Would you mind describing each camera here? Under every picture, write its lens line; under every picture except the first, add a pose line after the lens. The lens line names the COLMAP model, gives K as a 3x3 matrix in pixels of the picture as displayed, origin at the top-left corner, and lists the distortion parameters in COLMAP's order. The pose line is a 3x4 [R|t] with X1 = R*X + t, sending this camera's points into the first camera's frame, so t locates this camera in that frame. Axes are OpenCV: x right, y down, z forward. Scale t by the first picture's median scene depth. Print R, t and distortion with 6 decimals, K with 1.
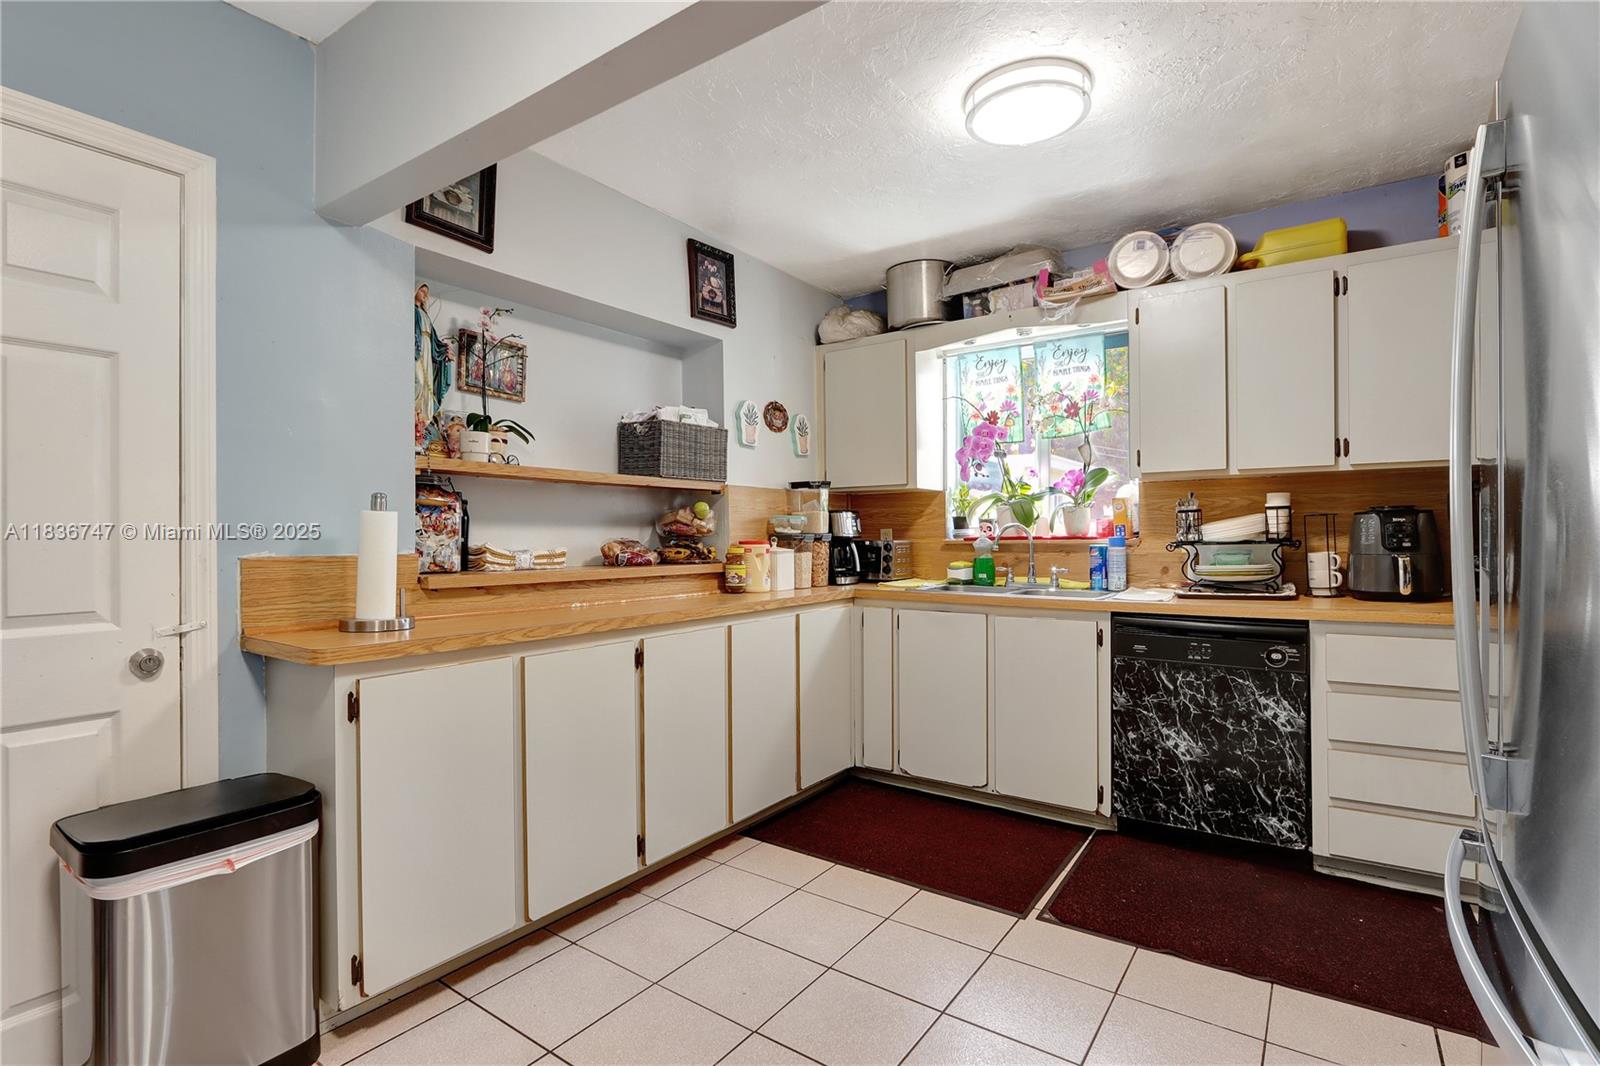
lens RADIAL K [[746.1, 0, 800.7], [0, 746.1, 542.1], [0, 0, 1]] dist [-0.018693, 0.000044]
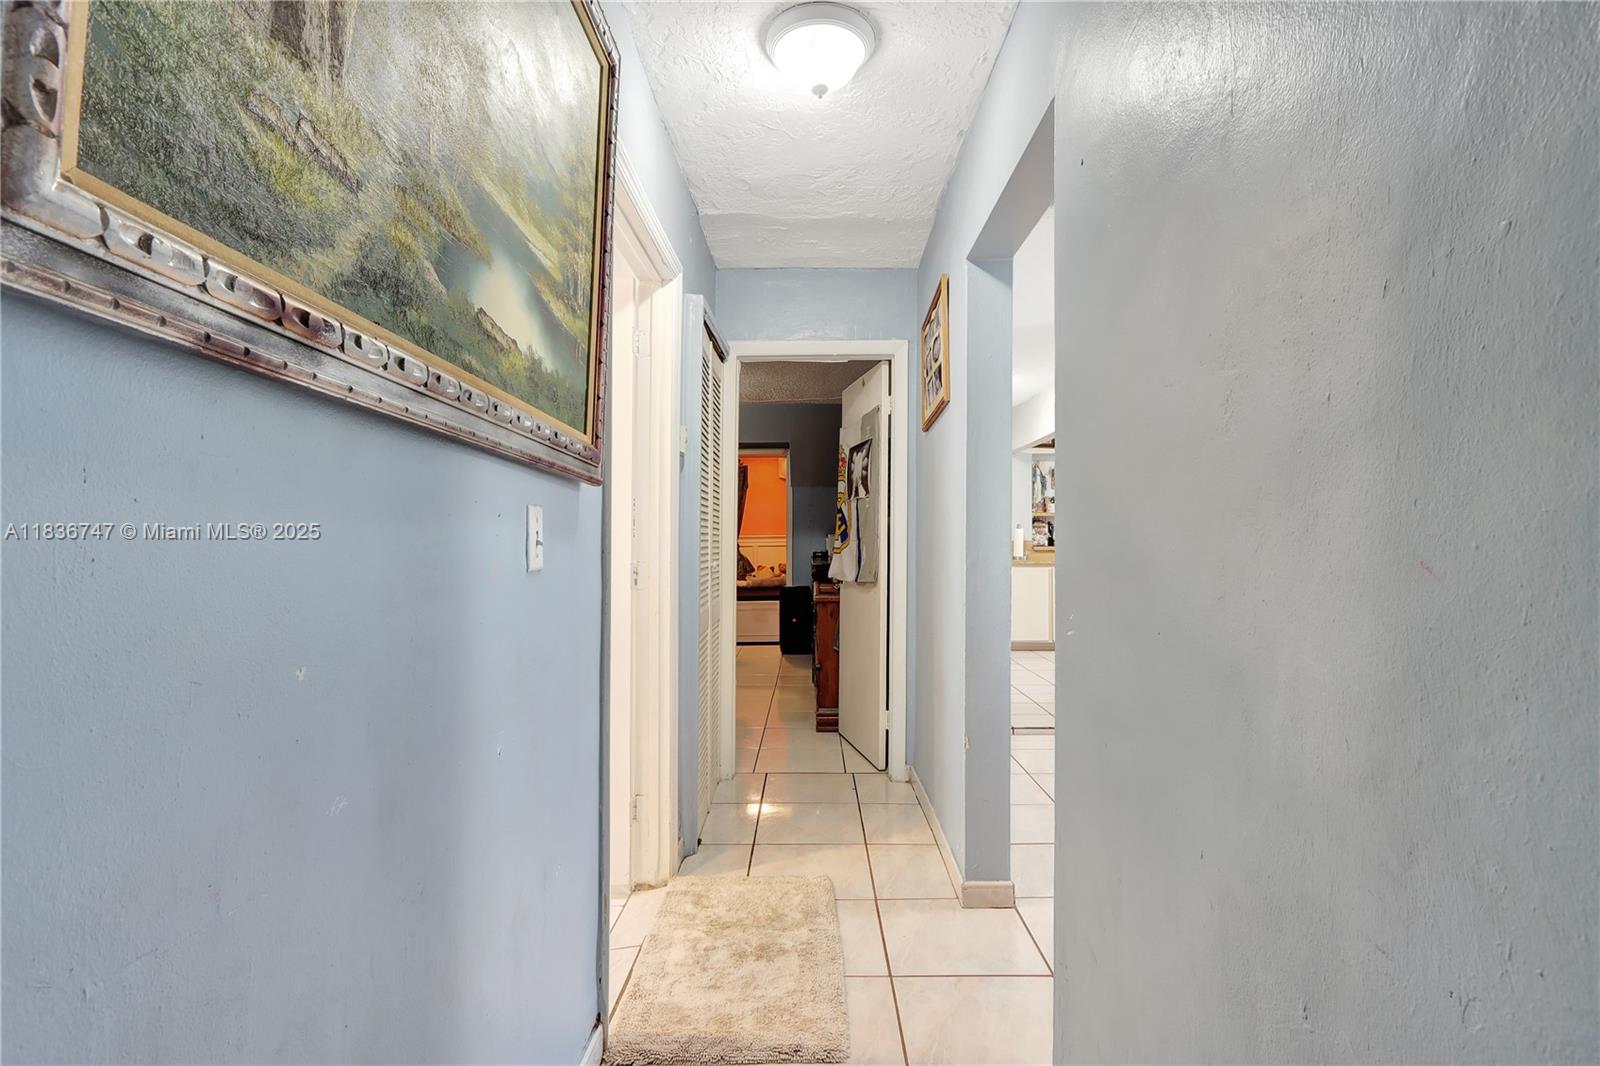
lens RADIAL K [[746.1, 0, 802.7], [0, 746.1, 532.1], [0, 0, 1]] dist [-0.018693, 0.000044]
pose [[0.560957, -0.002358, -0.827841, 1.712928], [-0.000213, 0.999996, -0.002992, -0.011616], [0.827845, 0.001855, 0.560954, -1.803062]]
